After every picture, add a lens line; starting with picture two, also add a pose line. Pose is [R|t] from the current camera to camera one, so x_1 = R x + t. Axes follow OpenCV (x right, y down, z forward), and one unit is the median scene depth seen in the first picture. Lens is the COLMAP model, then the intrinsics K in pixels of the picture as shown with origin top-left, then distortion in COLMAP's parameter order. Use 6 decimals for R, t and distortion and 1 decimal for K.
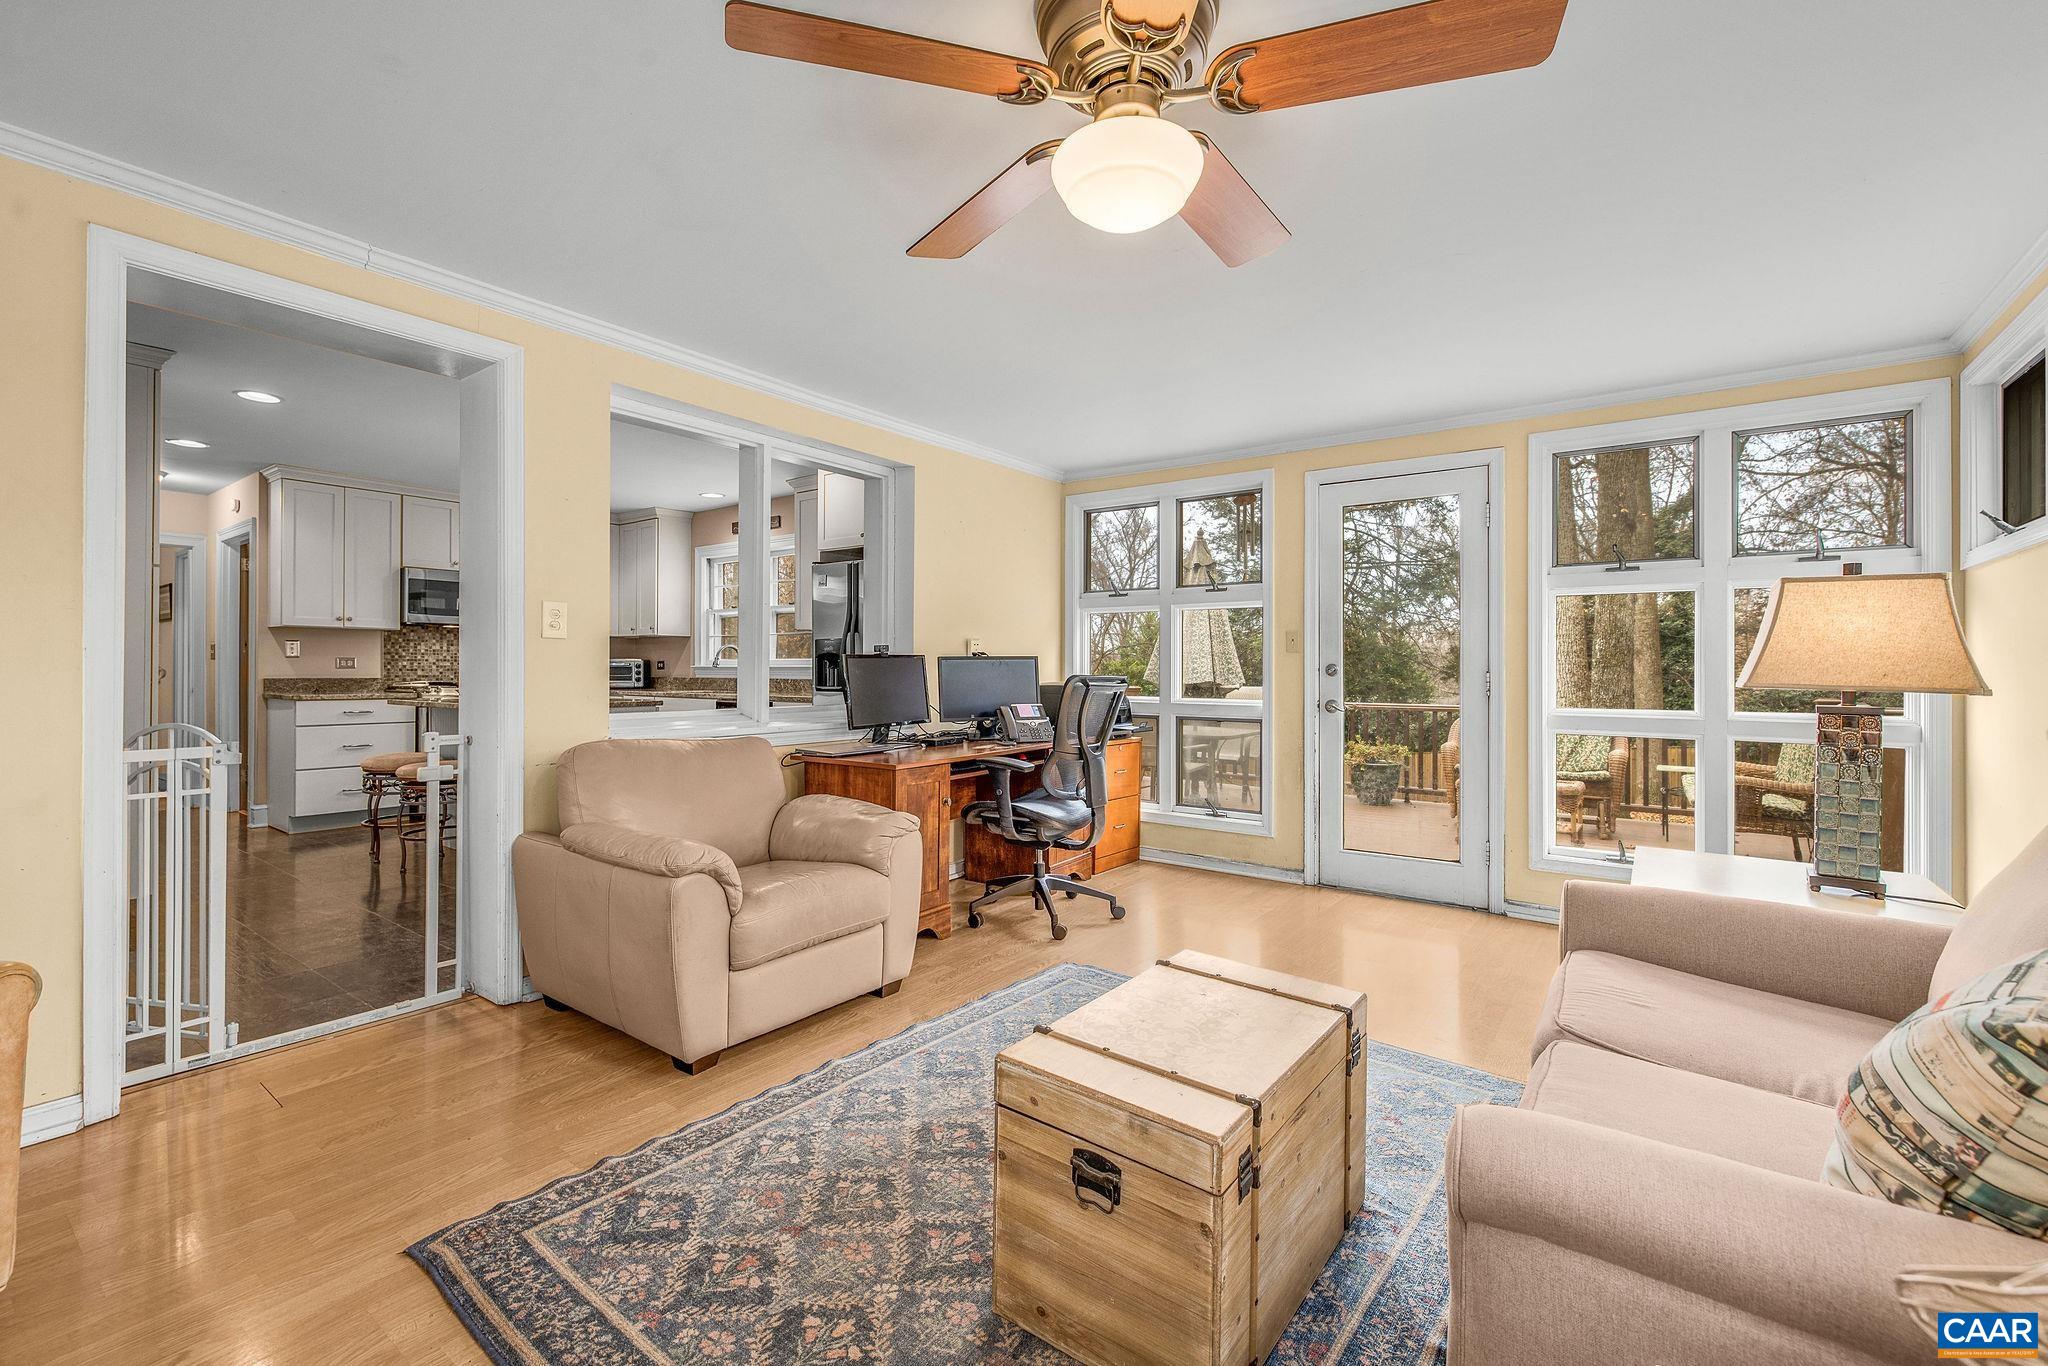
lens RADIAL K [[869.4, 0, 1018.6], [0, 869.4, 669.4], [0, 0, 1]] dist [-0.000658, 0.000260]
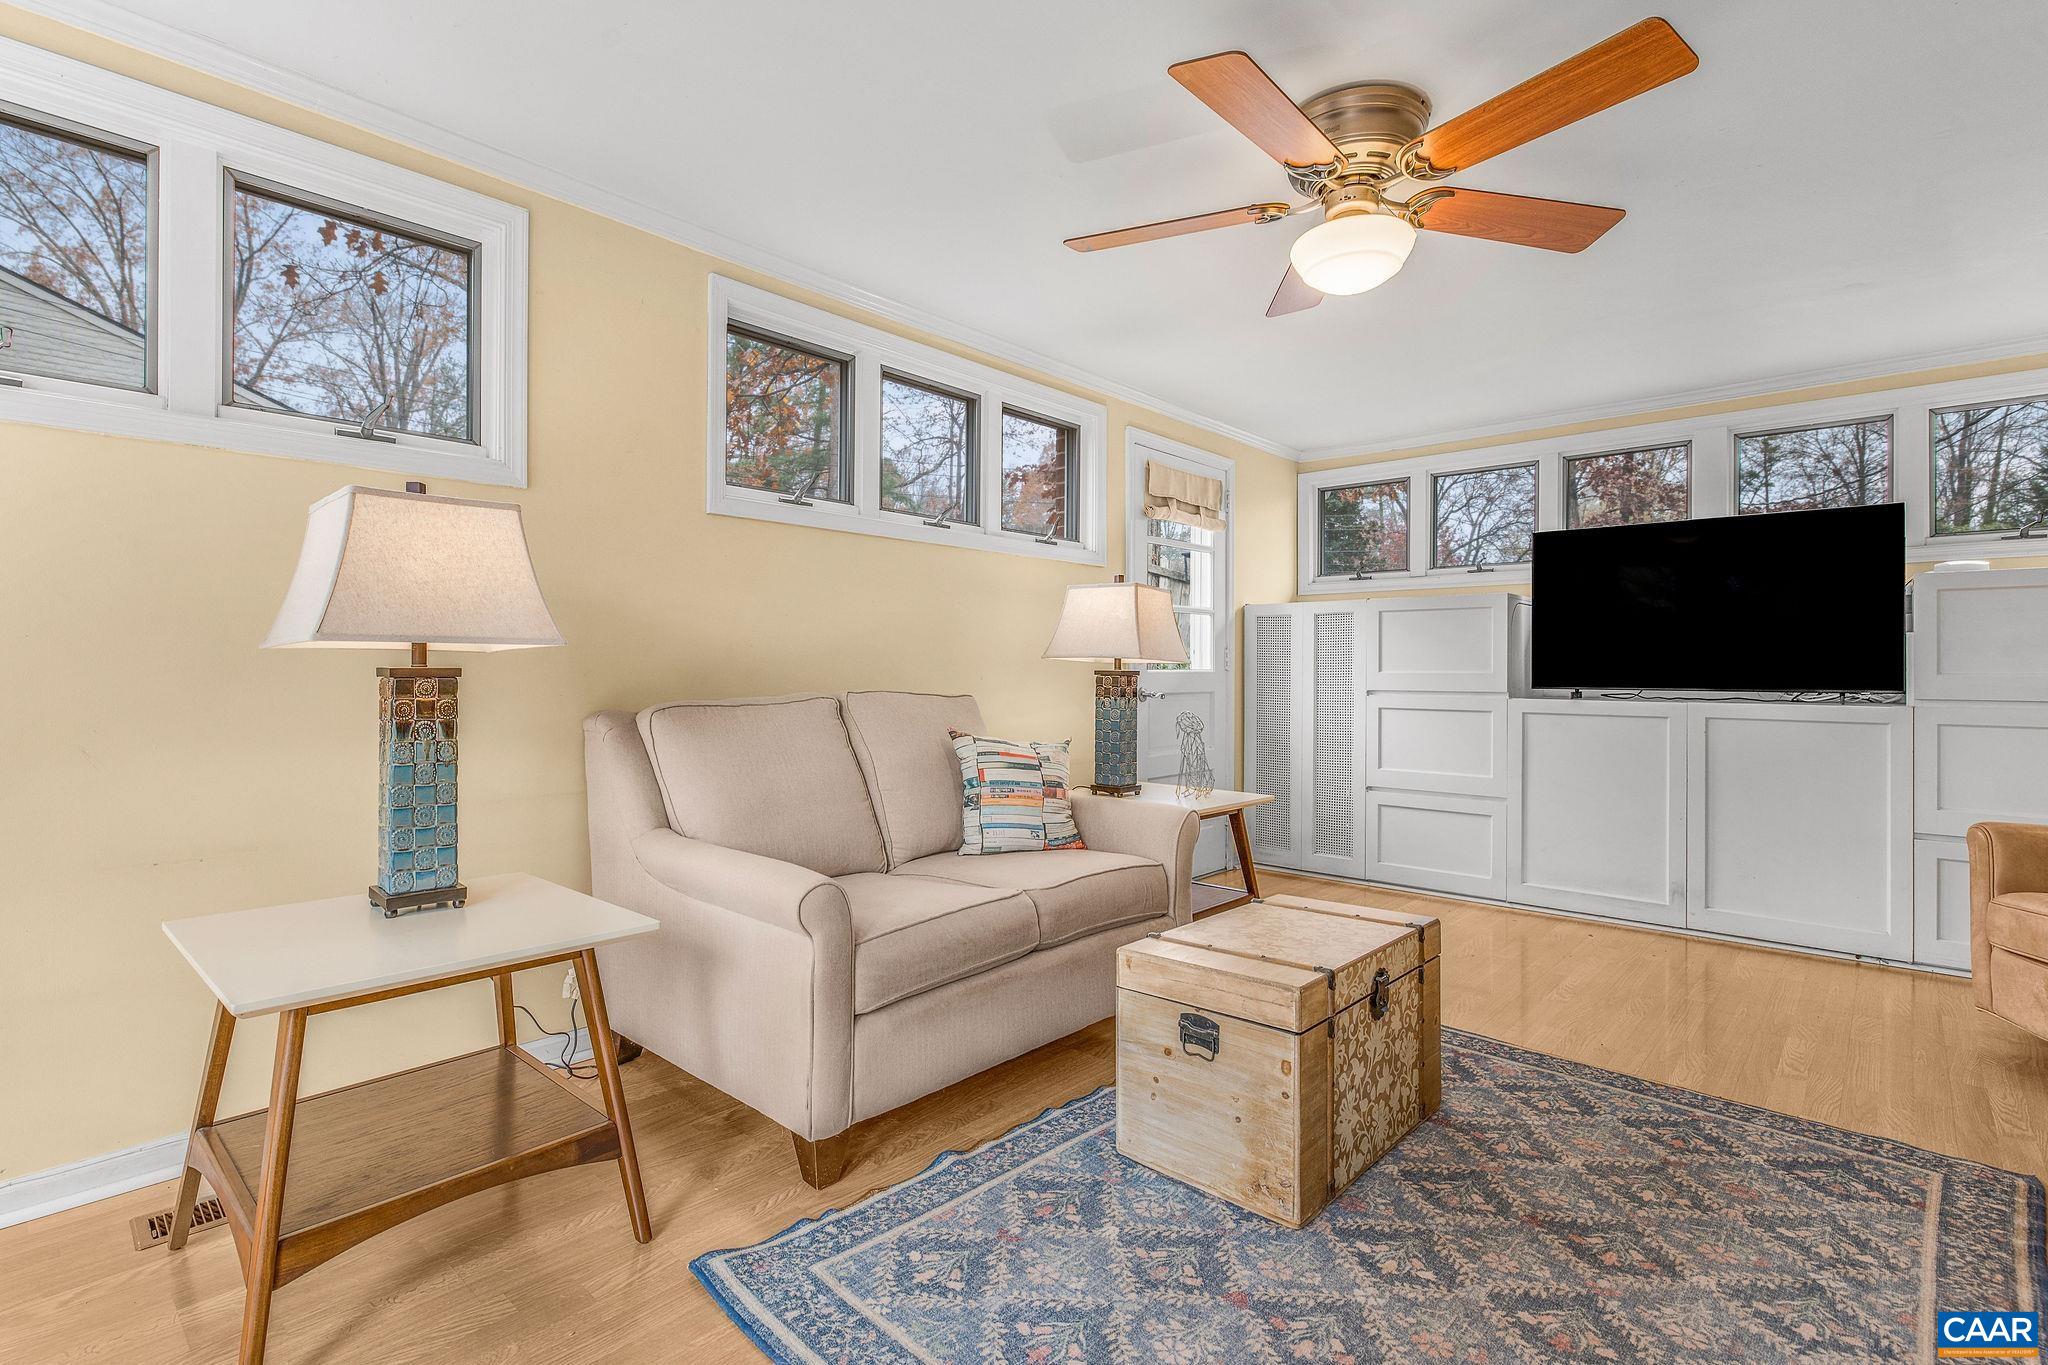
lens RADIAL K [[974.1, 0, 986.1], [0, 974.1, 663.2], [0, 0, 1]] dist [-0.002792, -0.000386]
pose [[-0.993151, -0.011776, 0.116241, 0.305843], [-0.012585, 0.999901, -0.006227, 0.033313], [-0.116156, -0.007647, -0.993202, 1.561818]]
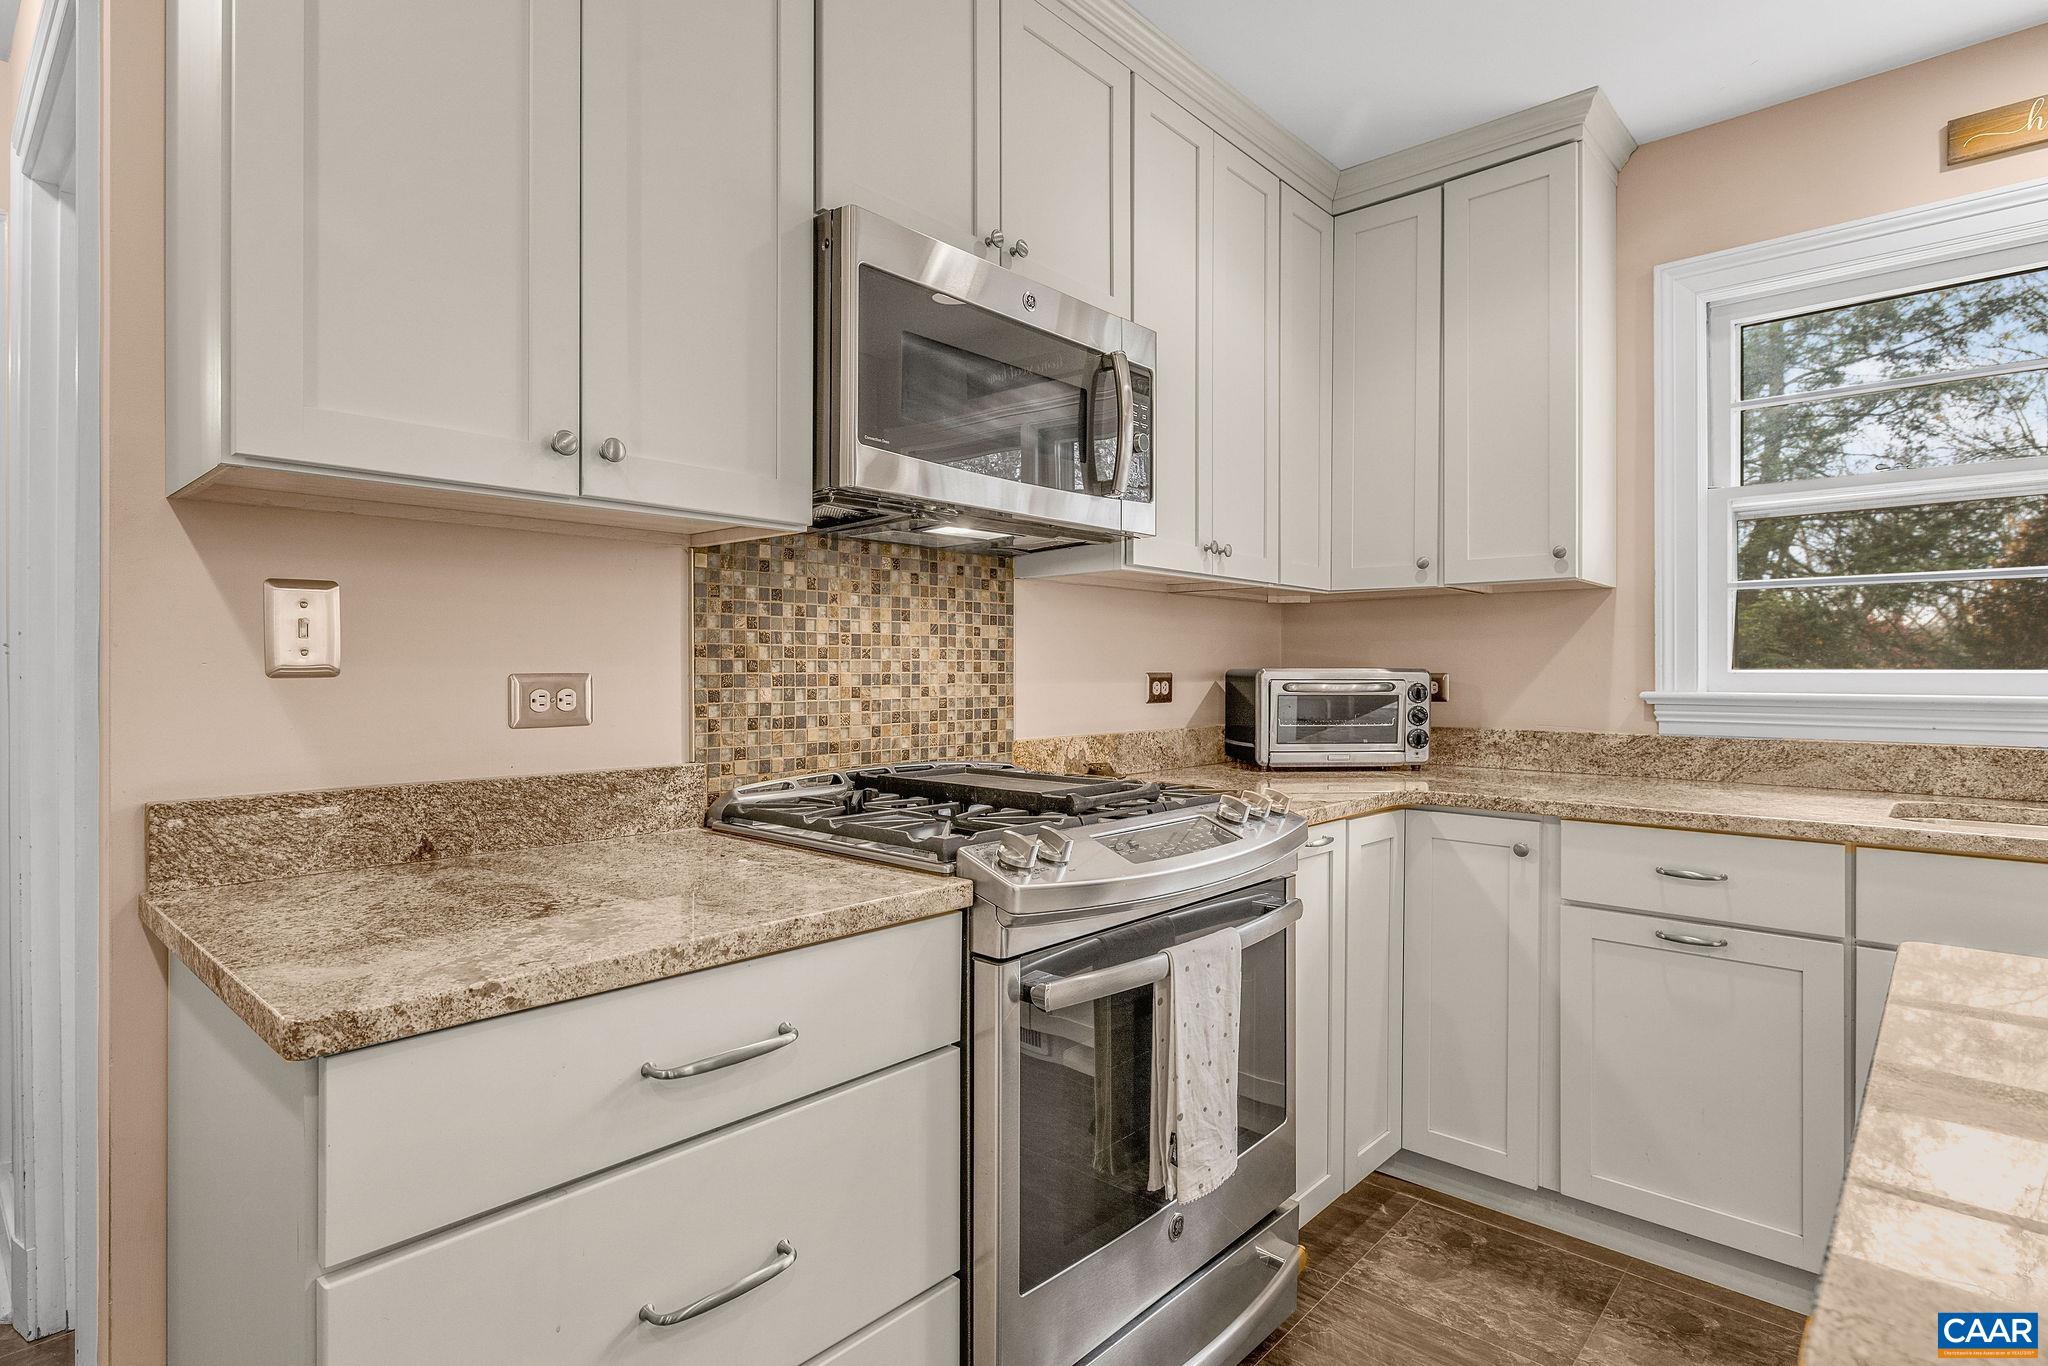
lens RADIAL K [[1037.6, 0, 1022.3], [0, 1037.6, 673.0], [0, 0, 1]] dist [-0.002141, -0.000616]
pose [[0.994878, -0.003472, -0.101023, -1.702854], [0.003564, 0.999993, 0.000728, -0.035360], [0.101020, -0.001084, 0.994884, 2.049638]]
